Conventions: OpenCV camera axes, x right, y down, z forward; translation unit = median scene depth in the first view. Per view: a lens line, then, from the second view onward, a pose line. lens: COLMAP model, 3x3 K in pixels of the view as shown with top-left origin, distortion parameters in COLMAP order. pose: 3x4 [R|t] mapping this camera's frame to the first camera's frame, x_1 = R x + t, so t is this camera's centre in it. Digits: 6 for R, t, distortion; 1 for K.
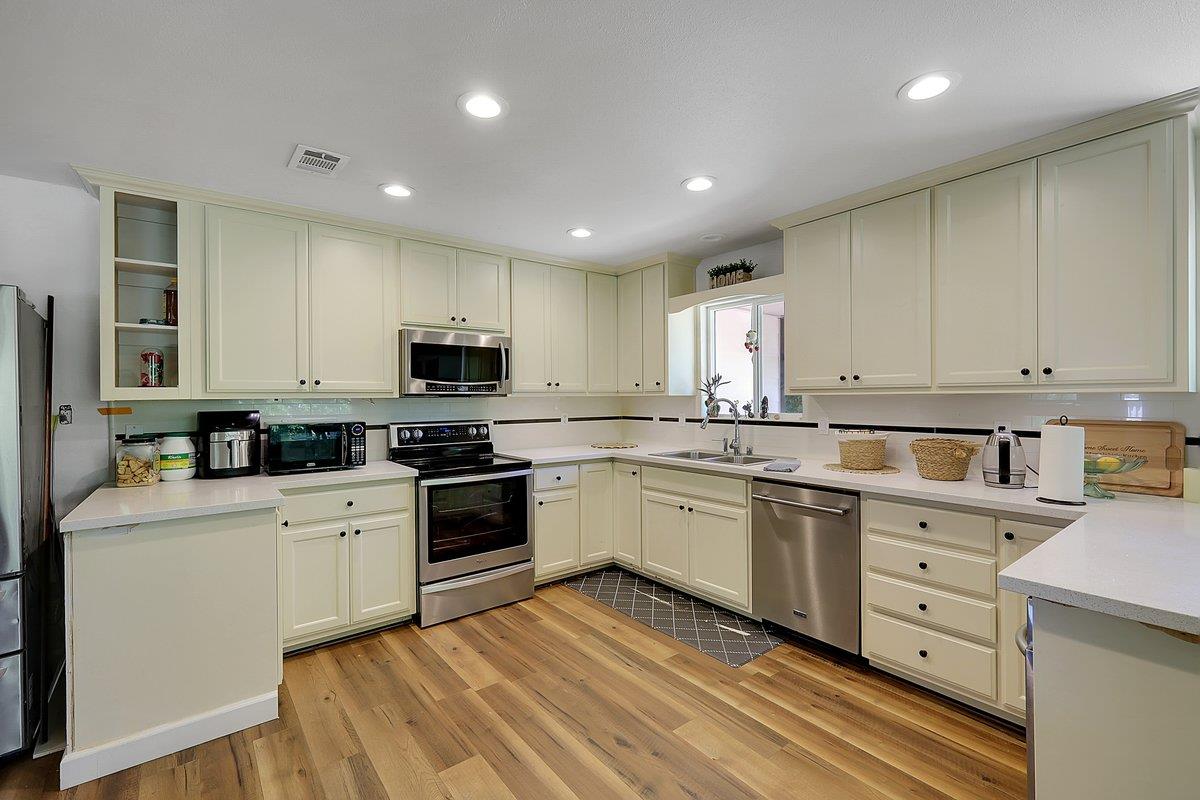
lens RADIAL K [[518.1, 0, 603.1], [0, 518.1, 398.5], [0, 0, 1]] dist [0.003328, 0.000457]
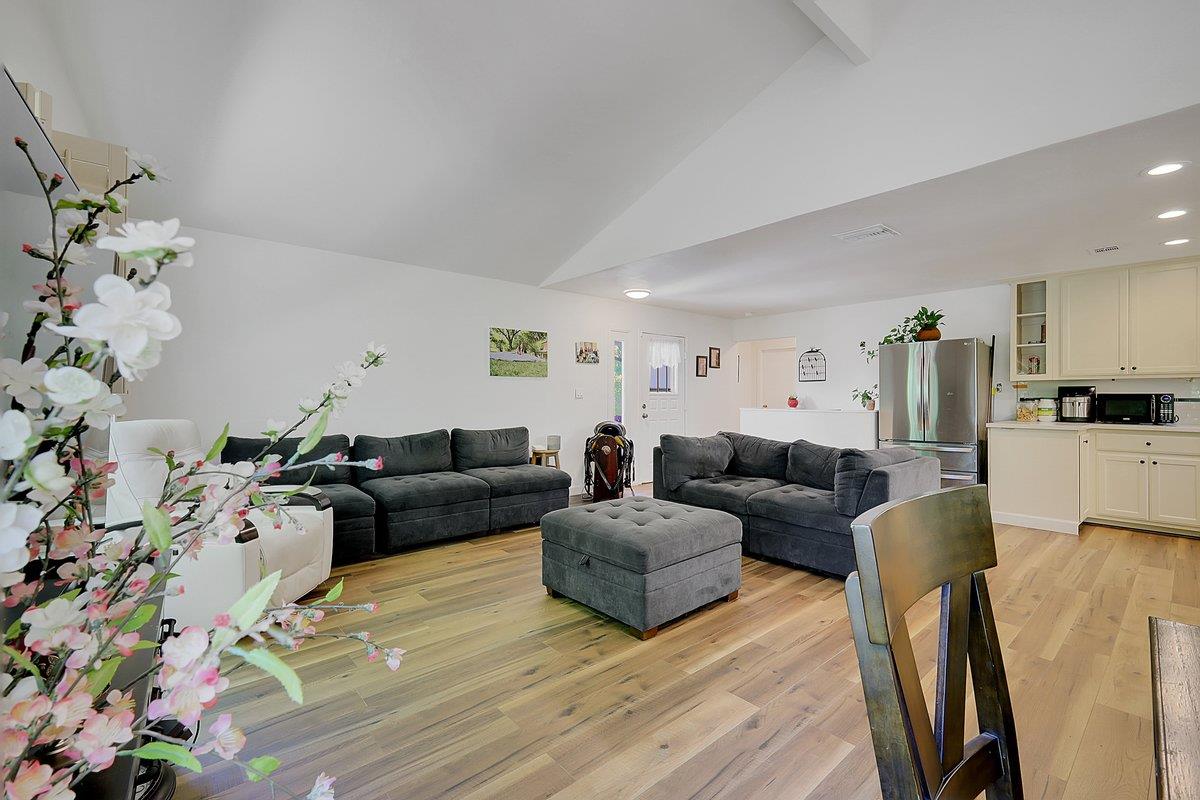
lens RADIAL K [[518.1, 0, 600.7], [0, 518.1, 394.4], [0, 0, 1]] dist [0.003328, 0.000457]
pose [[0.041756, 0.002383, -0.999125, 1.001417], [-0.005730, 0.999981, 0.002146, 0.057303], [0.999111, 0.005636, 0.041769, -0.715799]]
